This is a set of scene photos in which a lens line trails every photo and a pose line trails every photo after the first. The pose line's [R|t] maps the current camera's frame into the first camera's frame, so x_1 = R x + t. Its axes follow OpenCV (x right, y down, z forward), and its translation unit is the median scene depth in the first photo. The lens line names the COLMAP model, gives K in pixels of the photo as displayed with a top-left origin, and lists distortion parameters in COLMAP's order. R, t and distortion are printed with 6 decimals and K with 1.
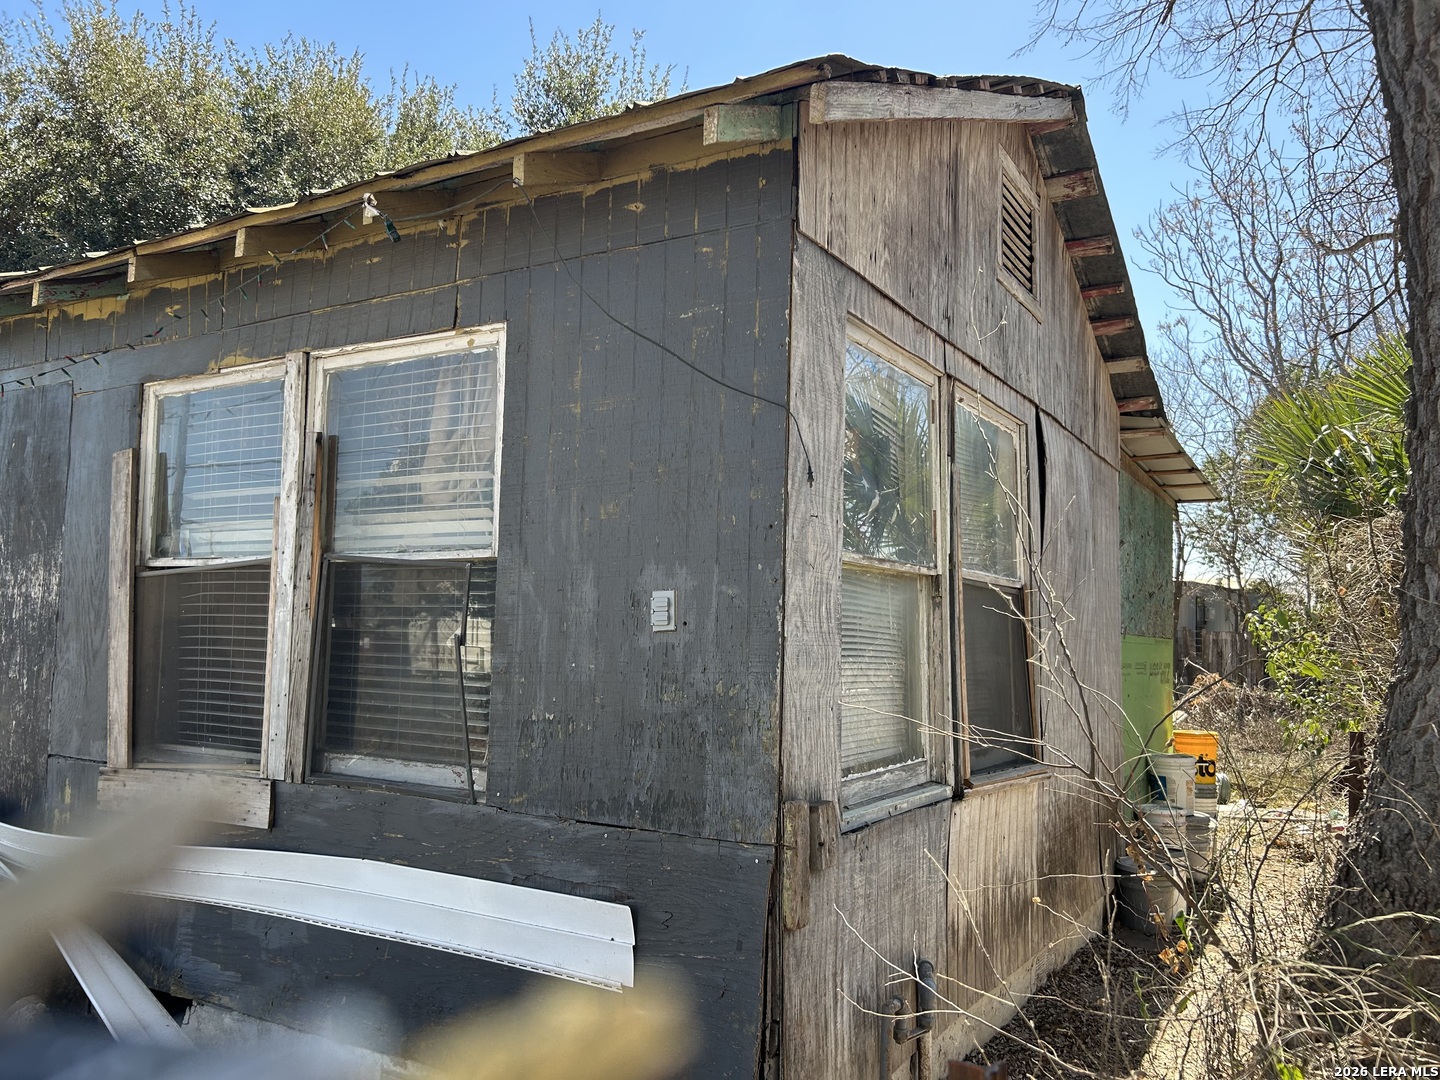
lens RADIAL K [[1074.1, 0, 718.5], [0, 1074.1, 541.2], [0, 0, 1]] dist [0.054808, -0.002972]
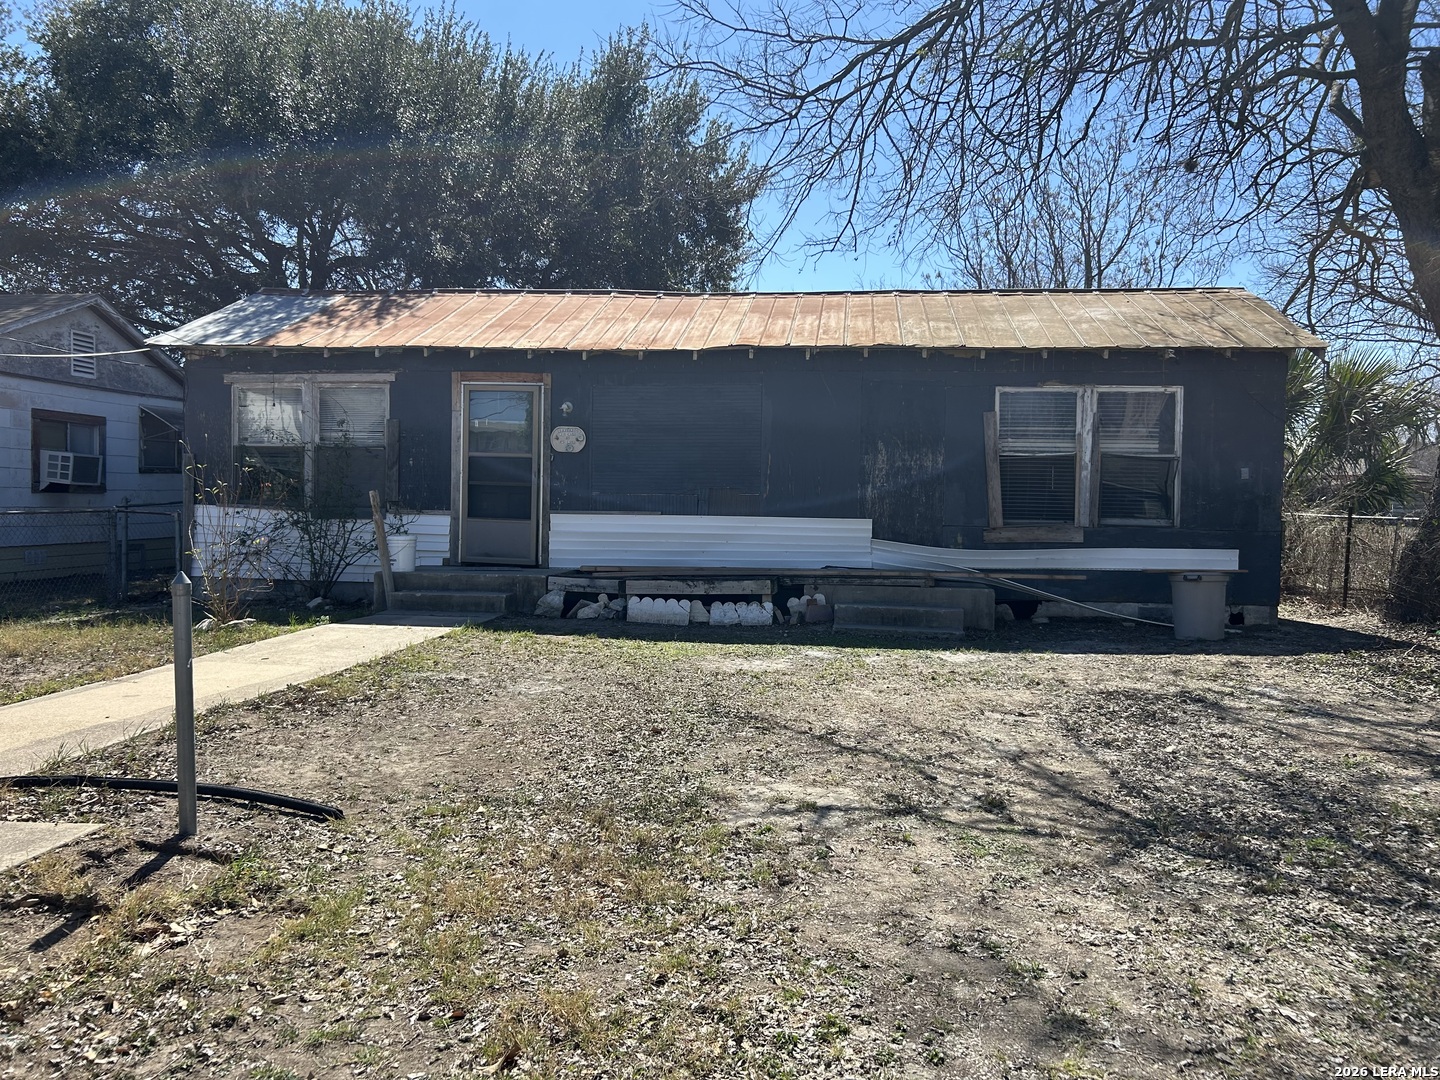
lens RADIAL K [[1074.1, 0, 718.6], [0, 1074.1, 541.9], [0, 0, 1]] dist [0.054808, -0.002972]
pose [[0.903786, -0.020662, 0.427486, -2.570256], [-0.036339, 0.991522, 0.124751, -0.080858], [-0.426439, -0.128282, 0.895373, -1.261760]]
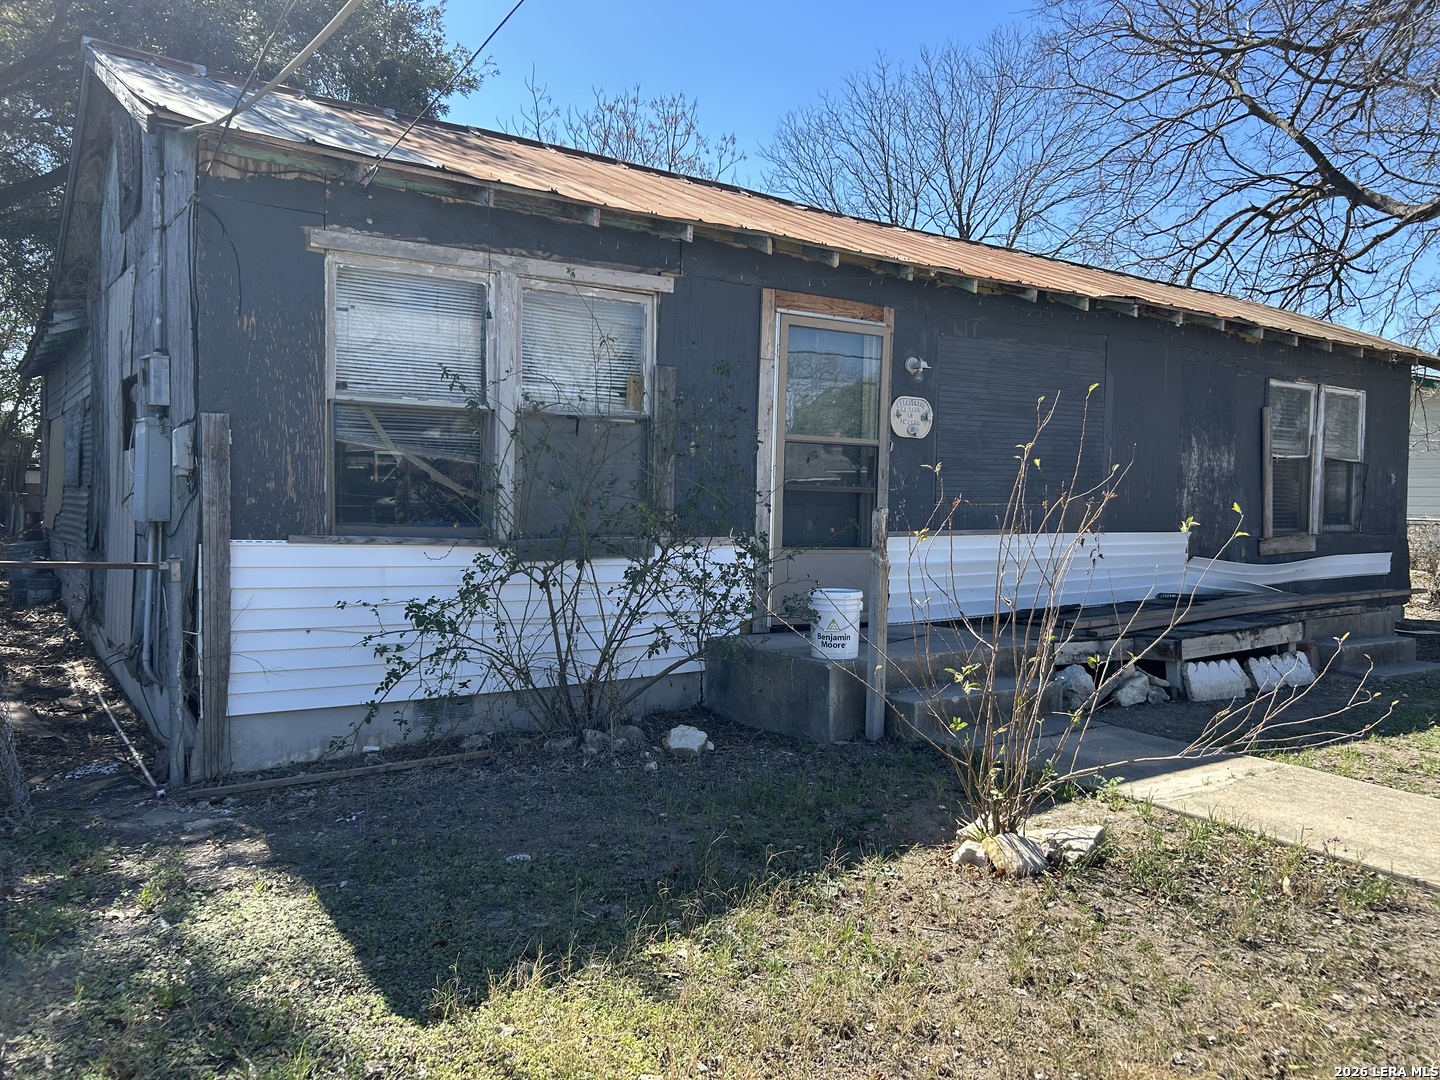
lens RADIAL K [[1074.1, 0, 721.7], [0, 1074.1, 535.7], [0, 0, 1]] dist [0.054808, -0.002972]
pose [[0.387503, -0.049492, 0.920539, -3.587648], [-0.090167, 0.991735, 0.091276, 0.095542], [-0.917448, -0.118372, 0.379837, 1.304121]]
